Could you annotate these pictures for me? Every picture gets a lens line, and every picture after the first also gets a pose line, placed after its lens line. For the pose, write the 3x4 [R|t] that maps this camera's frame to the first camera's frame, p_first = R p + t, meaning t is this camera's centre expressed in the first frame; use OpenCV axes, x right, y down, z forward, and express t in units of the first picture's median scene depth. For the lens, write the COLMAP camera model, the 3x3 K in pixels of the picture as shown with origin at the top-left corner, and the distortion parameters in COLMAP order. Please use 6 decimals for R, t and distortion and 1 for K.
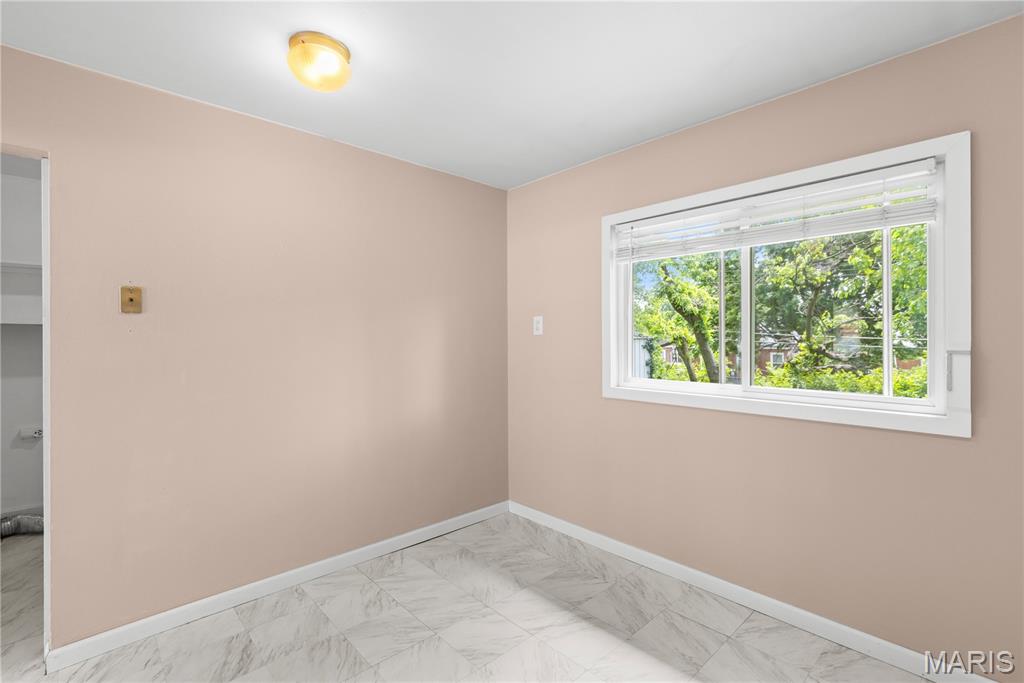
lens RADIAL K [[465.4, 0, 505.9], [0, 465.4, 340.5], [0, 0, 1]] dist [0.007891, -0.000123]
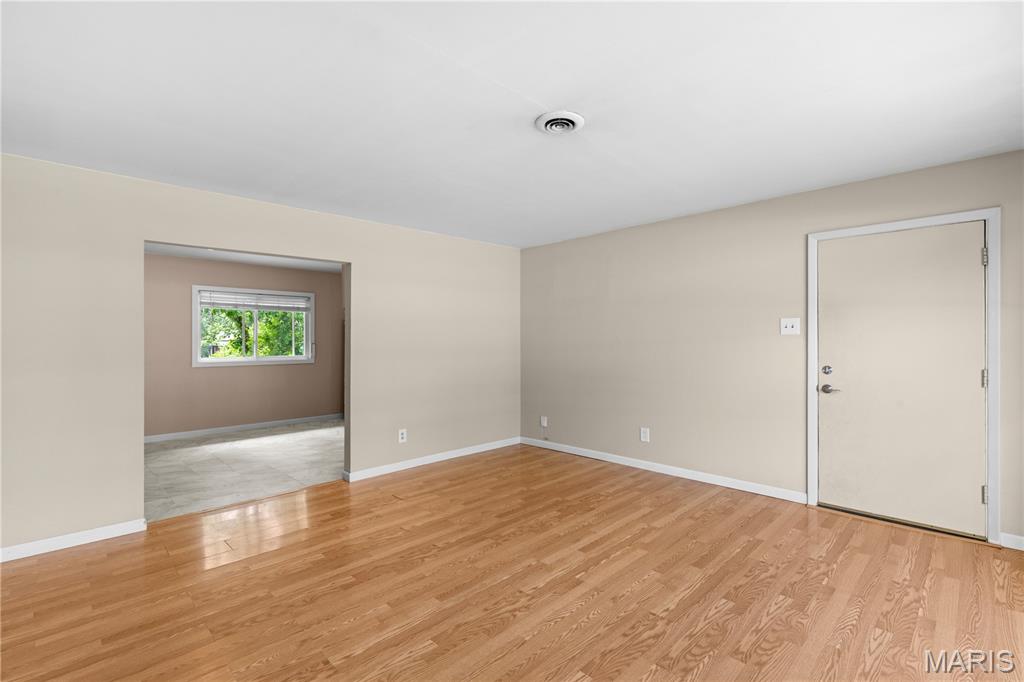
lens RADIAL K [[465.4, 0, 531.2], [0, 465.4, 343.9], [0, 0, 1]] dist [0.007891, -0.000123]
pose [[-0.053105, -0.014772, 0.998480, -2.348367], [-0.002570, 0.999889, 0.014656, -0.027295], [-0.998586, -0.001787, -0.053137, -0.537507]]
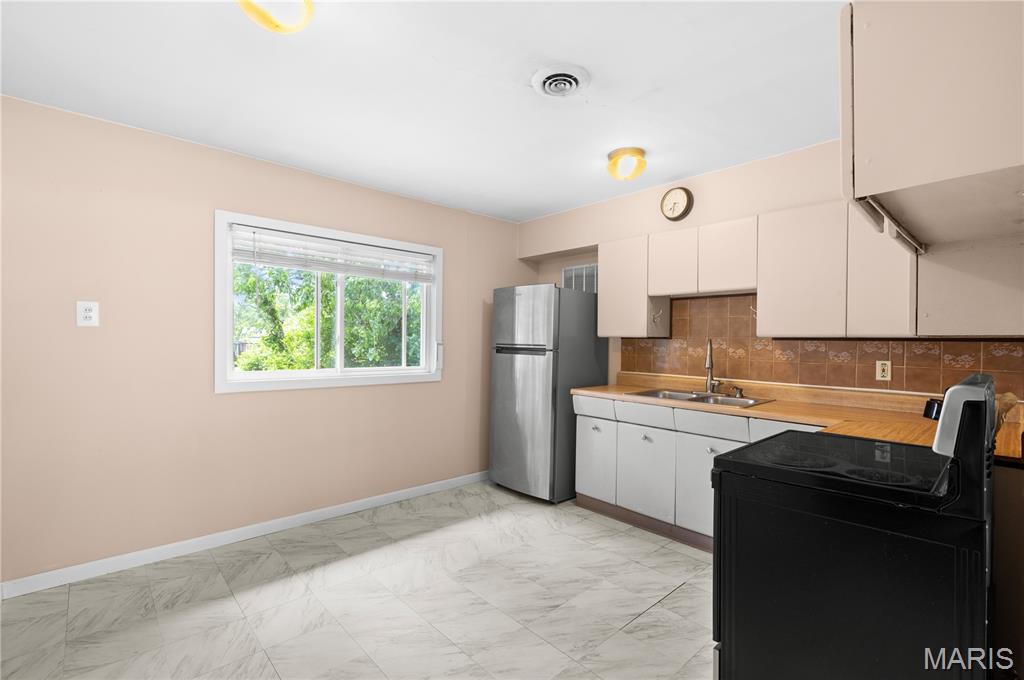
lens RADIAL K [[465.4, 0, 534.4], [0, 465.4, 341.8], [0, 0, 1]] dist [0.007891, -0.000123]
pose [[-0.017755, -0.008791, 0.999804, -0.889593], [-0.016900, 0.999821, 0.008491, -0.008135], [-0.999700, -0.016746, -0.017901, 0.389934]]
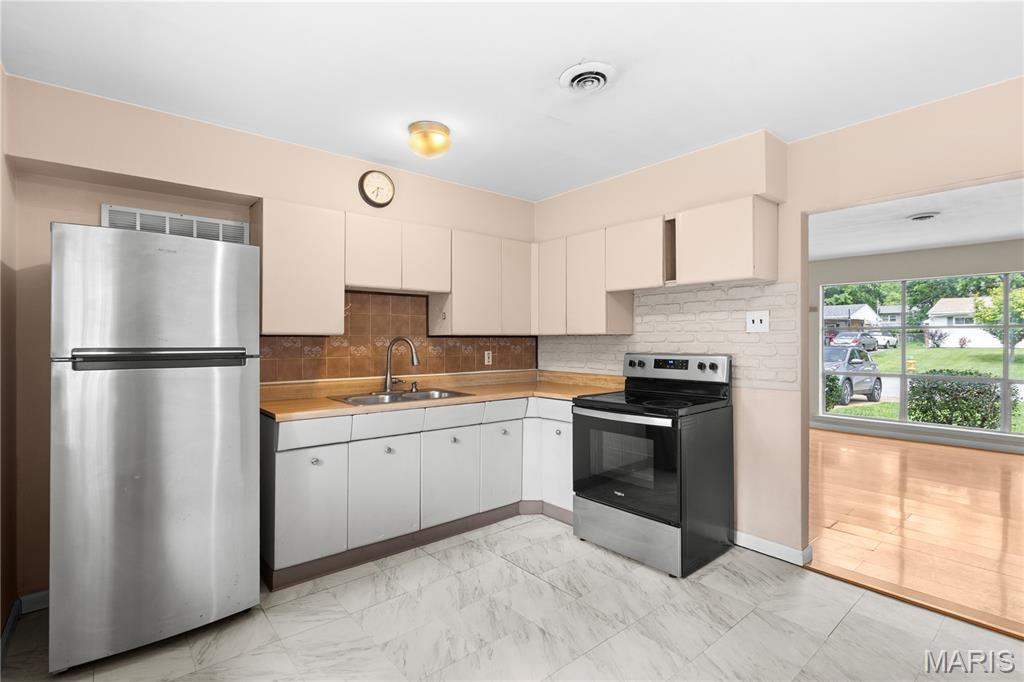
lens RADIAL K [[465.4, 0, 516.4], [0, 465.4, 337.4], [0, 0, 1]] dist [0.007891, -0.000123]
pose [[-0.997788, -0.001438, 0.066466, -0.003056], [-0.002218, 0.999930, -0.011659, 0.003023], [-0.066444, -0.011780, -0.997721, 1.150773]]
